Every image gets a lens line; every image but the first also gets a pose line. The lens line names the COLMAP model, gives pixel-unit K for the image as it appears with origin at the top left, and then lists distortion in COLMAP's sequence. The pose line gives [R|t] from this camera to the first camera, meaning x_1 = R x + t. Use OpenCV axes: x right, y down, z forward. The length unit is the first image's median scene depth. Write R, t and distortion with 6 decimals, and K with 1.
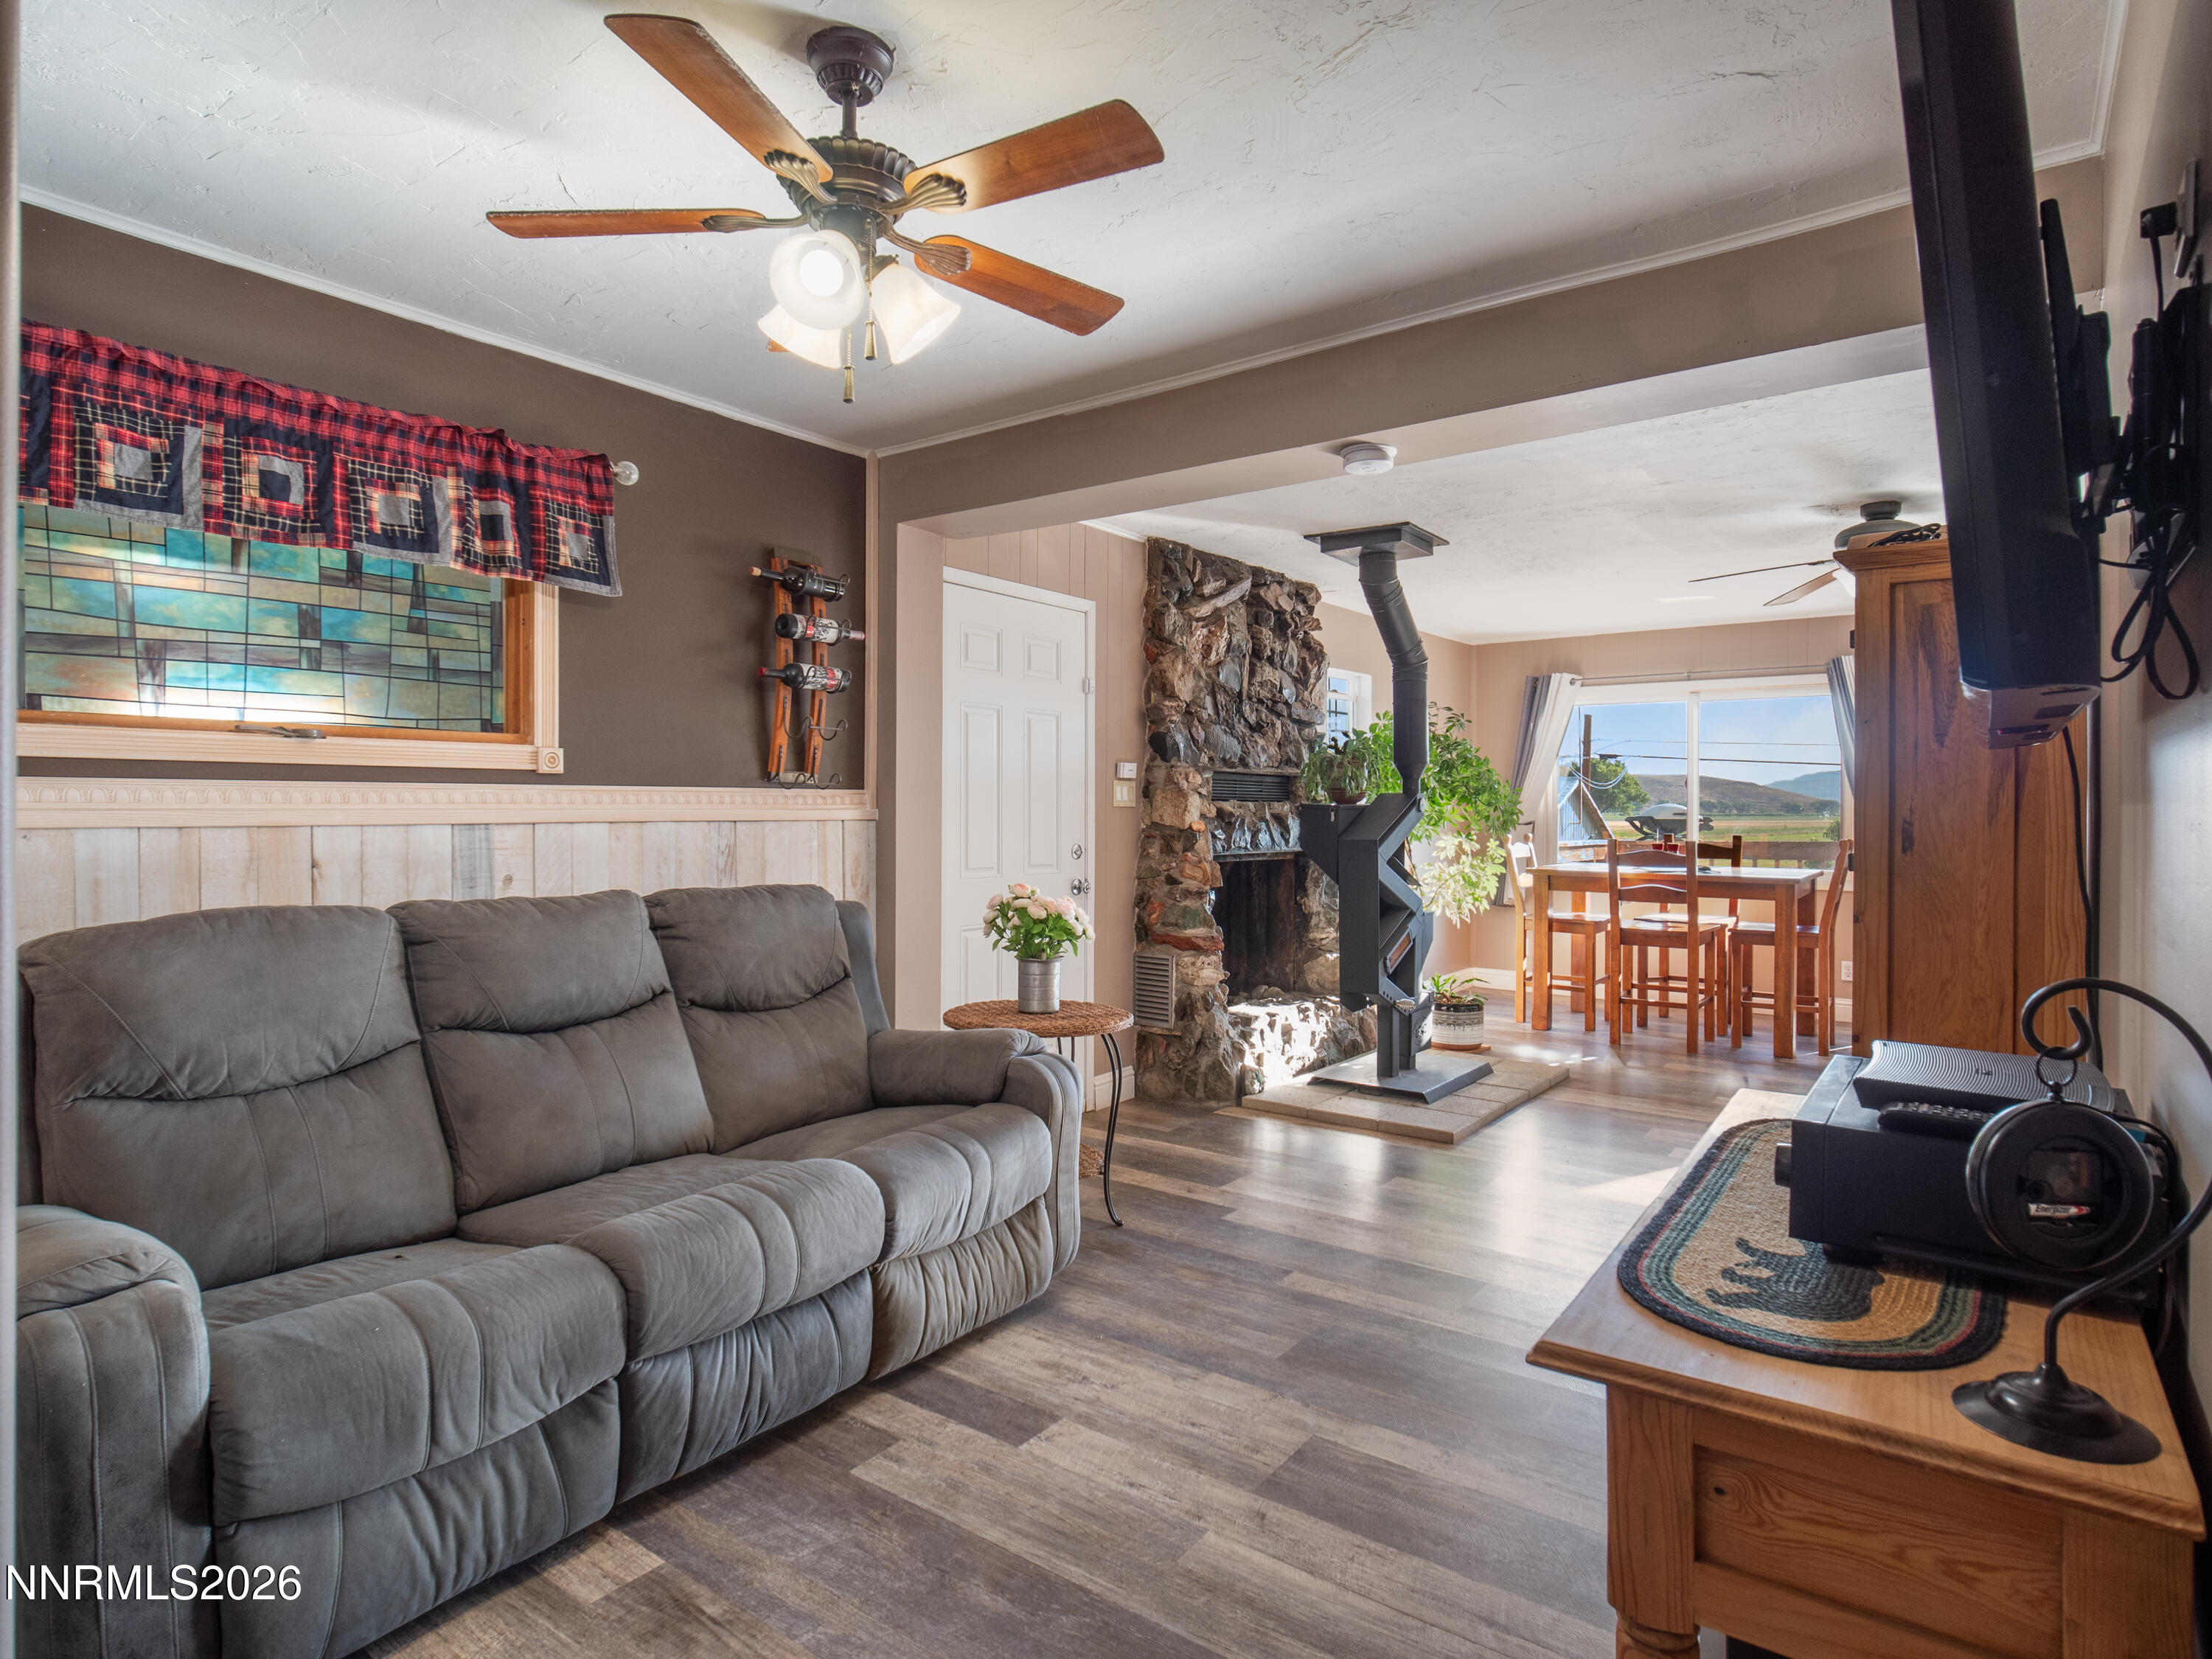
lens RADIAL K [[1206.3, 0, 1094.6], [0, 1206.3, 774.7], [0, 0, 1]] dist [-0.005953, -0.001086]
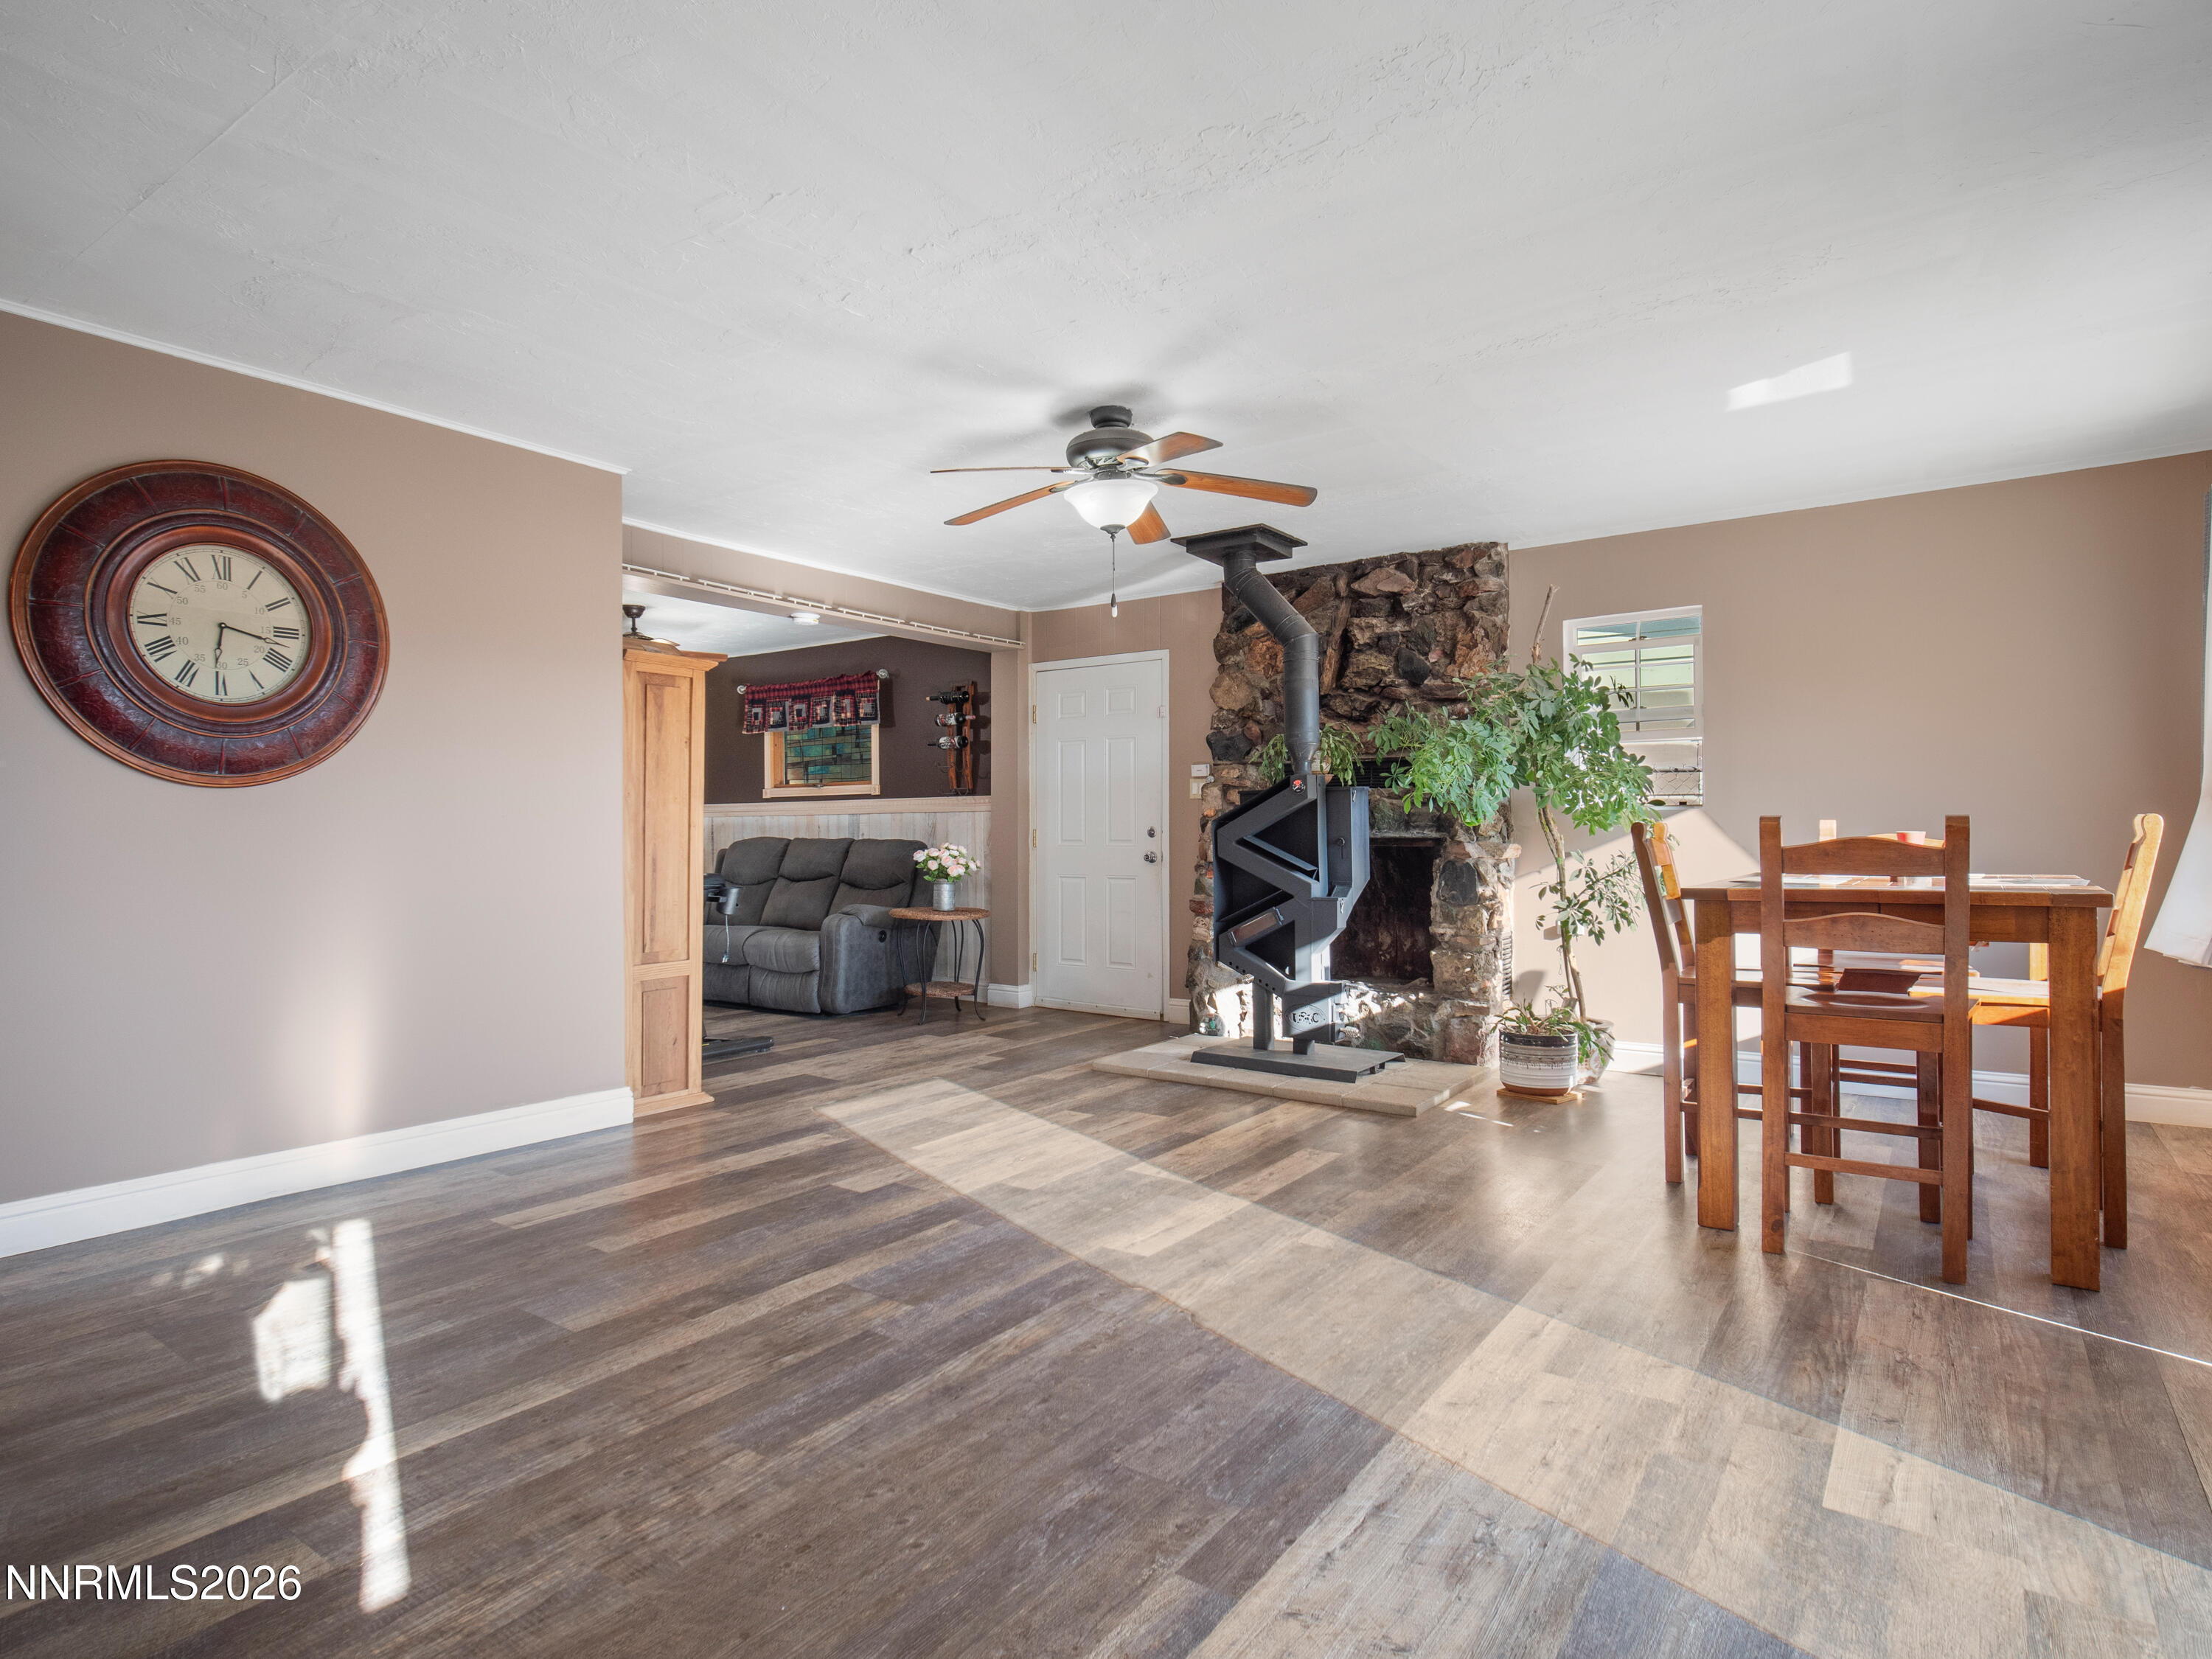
lens RADIAL K [[1206.3, 0, 1094.6], [0, 1206.3, 774.7], [0, 0, 1]] dist [-0.005953, -0.001086]
pose [[0.025299, -0.053790, -0.998232, 1.312272], [0.031836, 0.998088, -0.052975, 0.065836], [0.999173, -0.030439, 0.026963, 0.847866]]
